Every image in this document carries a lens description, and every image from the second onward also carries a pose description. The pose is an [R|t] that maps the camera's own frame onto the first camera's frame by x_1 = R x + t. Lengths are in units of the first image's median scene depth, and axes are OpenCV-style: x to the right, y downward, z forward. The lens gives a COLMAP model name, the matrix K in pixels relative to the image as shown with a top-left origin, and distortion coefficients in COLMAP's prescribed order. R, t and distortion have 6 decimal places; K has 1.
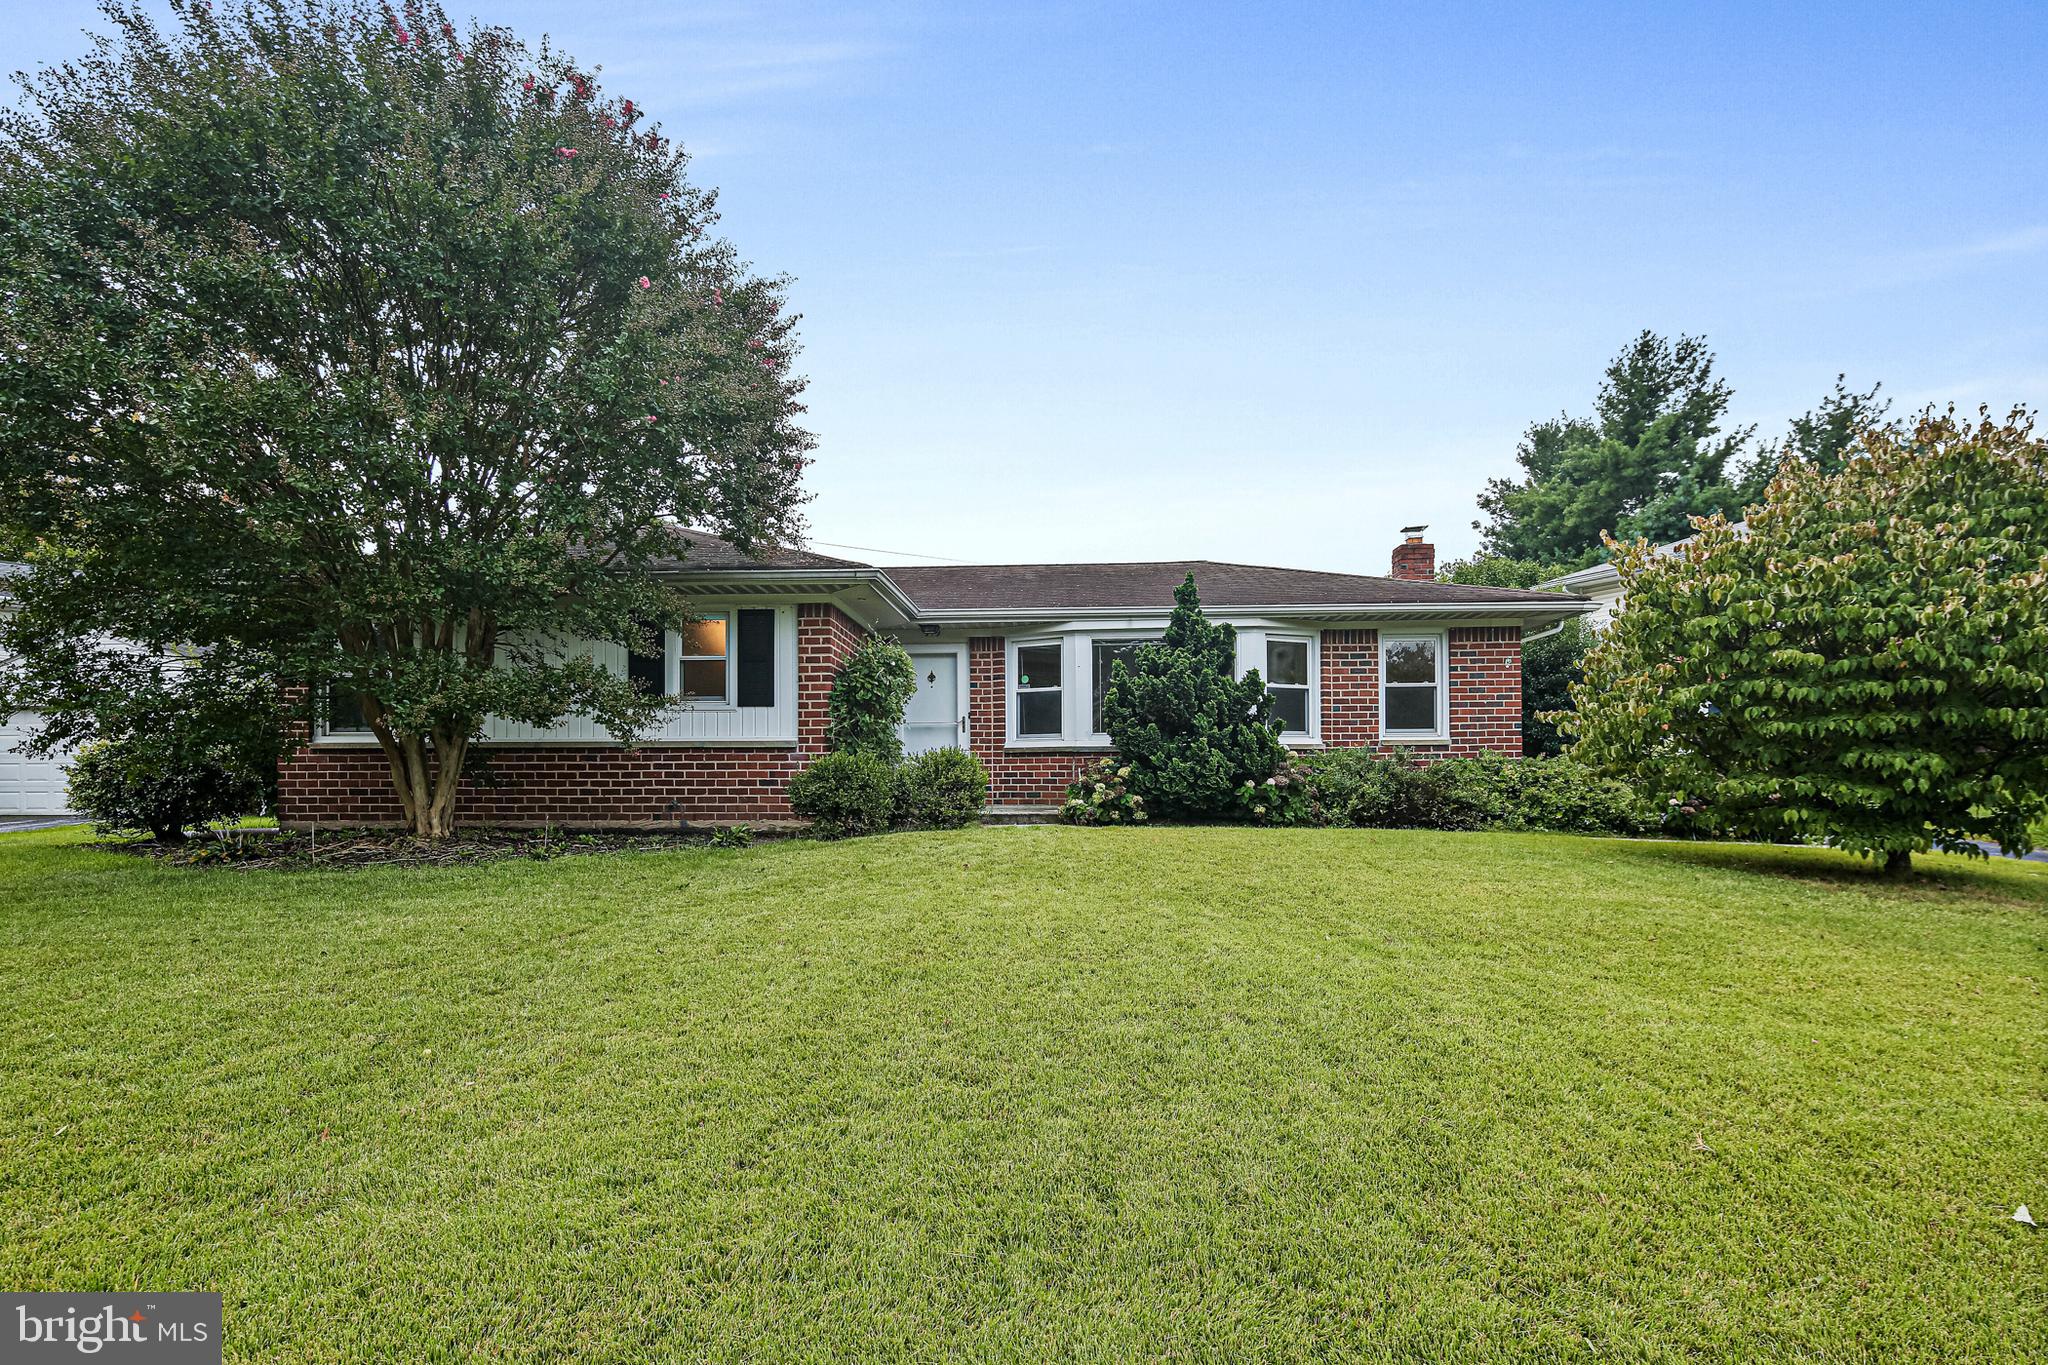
lens RADIAL K [[1001.8, 0, 1022.7], [0, 1001.8, 649.3], [0, 0, 1]] dist [-0.000440, -0.001440]
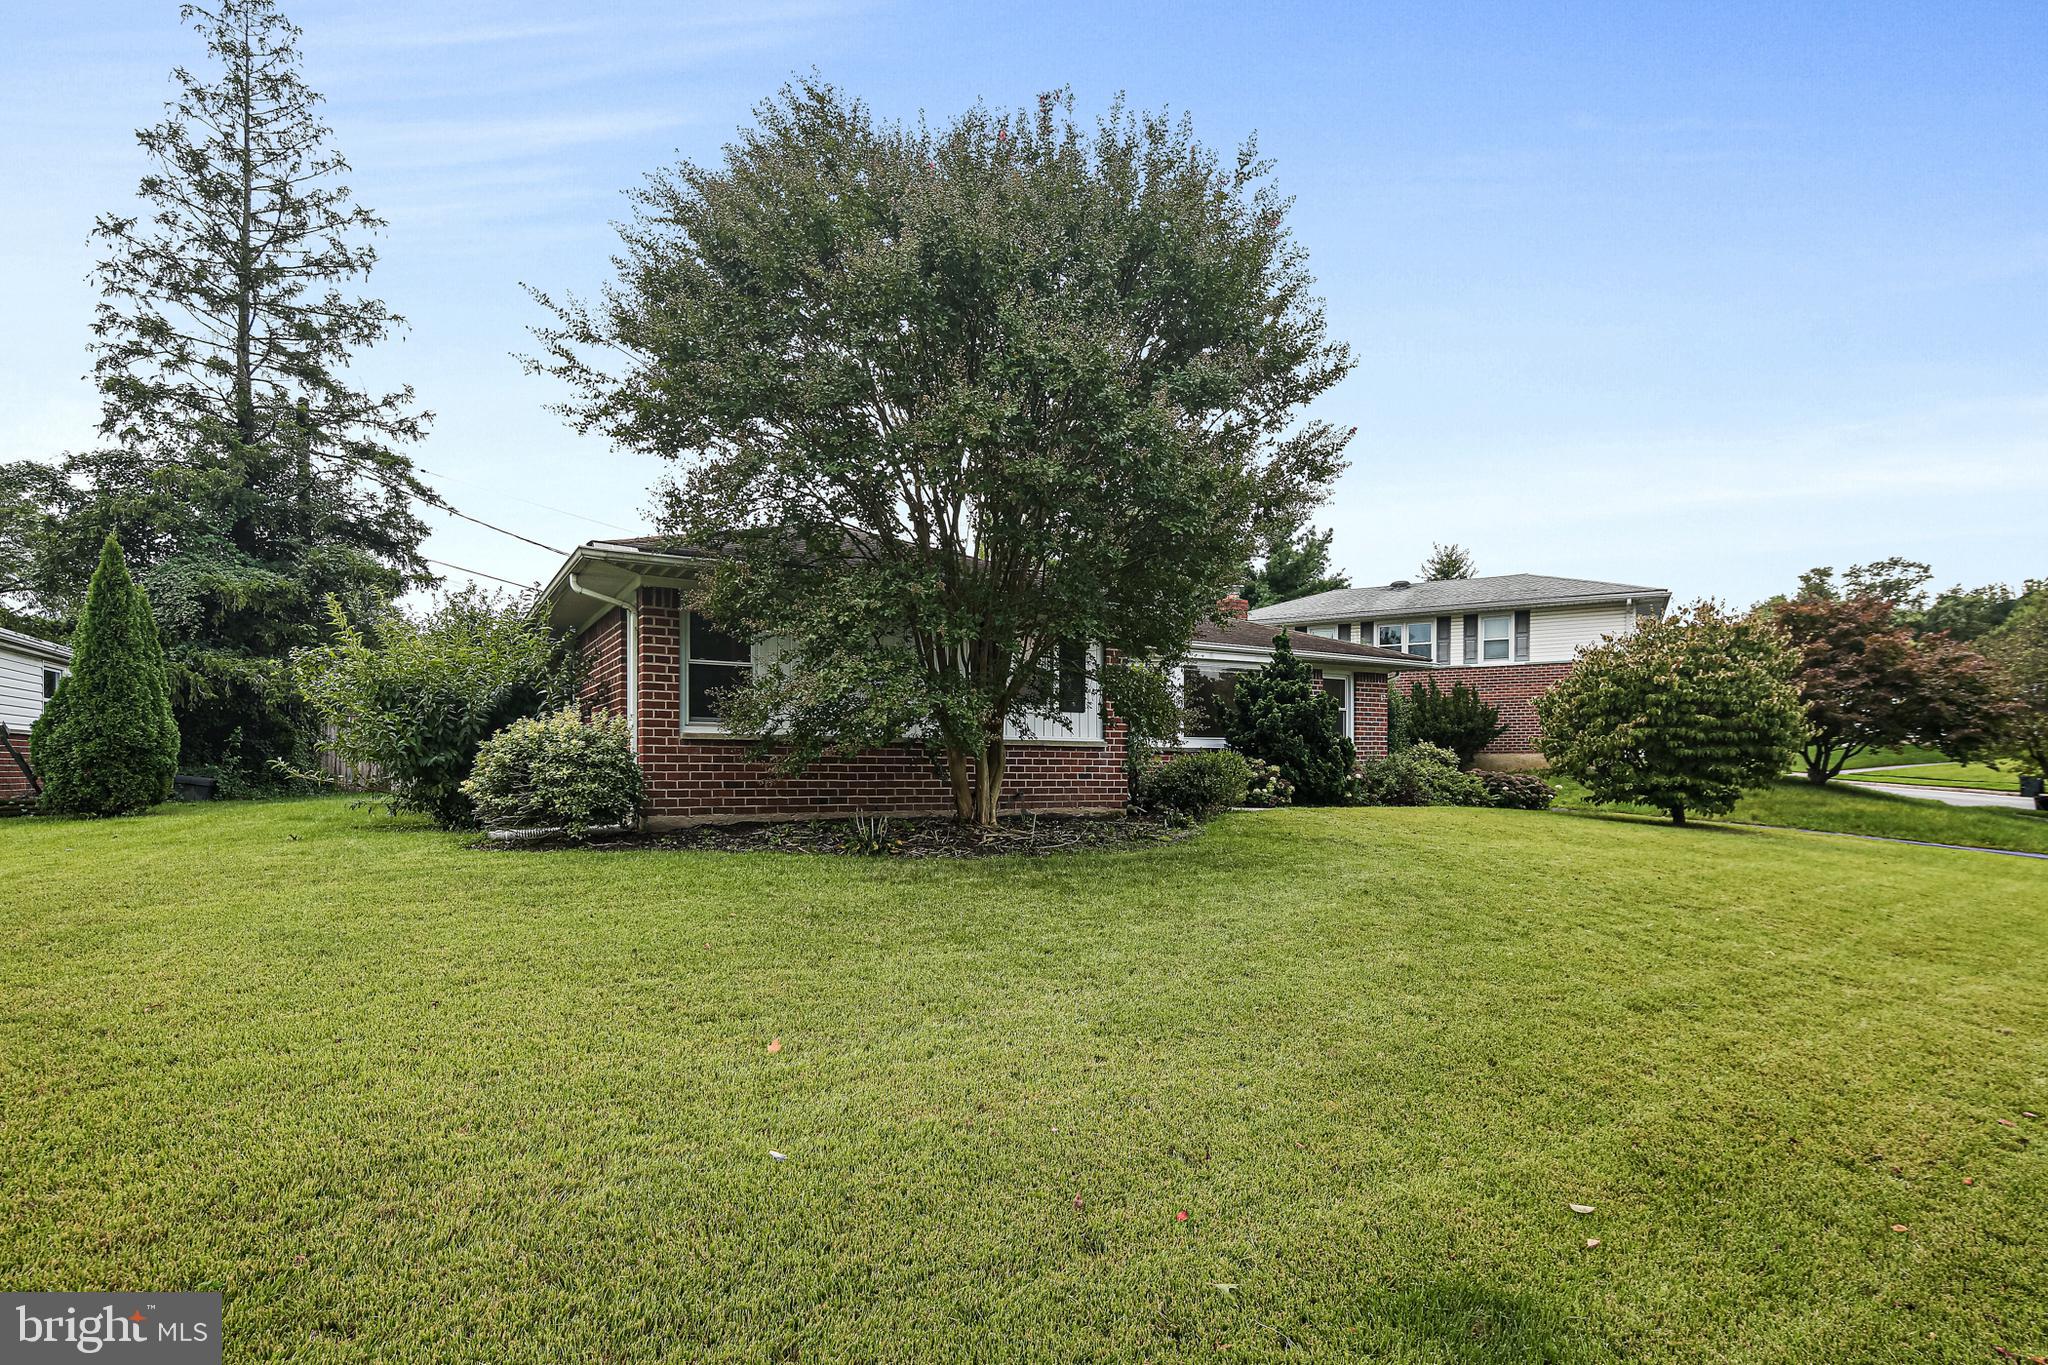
lens RADIAL K [[1015.7, 0, 1023.4], [0, 1015.7, 646.1], [0, 0, 1]] dist [0.002507, -0.001689]
pose [[0.824559, 0.073893, 0.560929, -1.005958], [-0.079802, 0.996713, -0.013991, 0.000510], [-0.560119, -0.033227, 0.827746, 0.036970]]
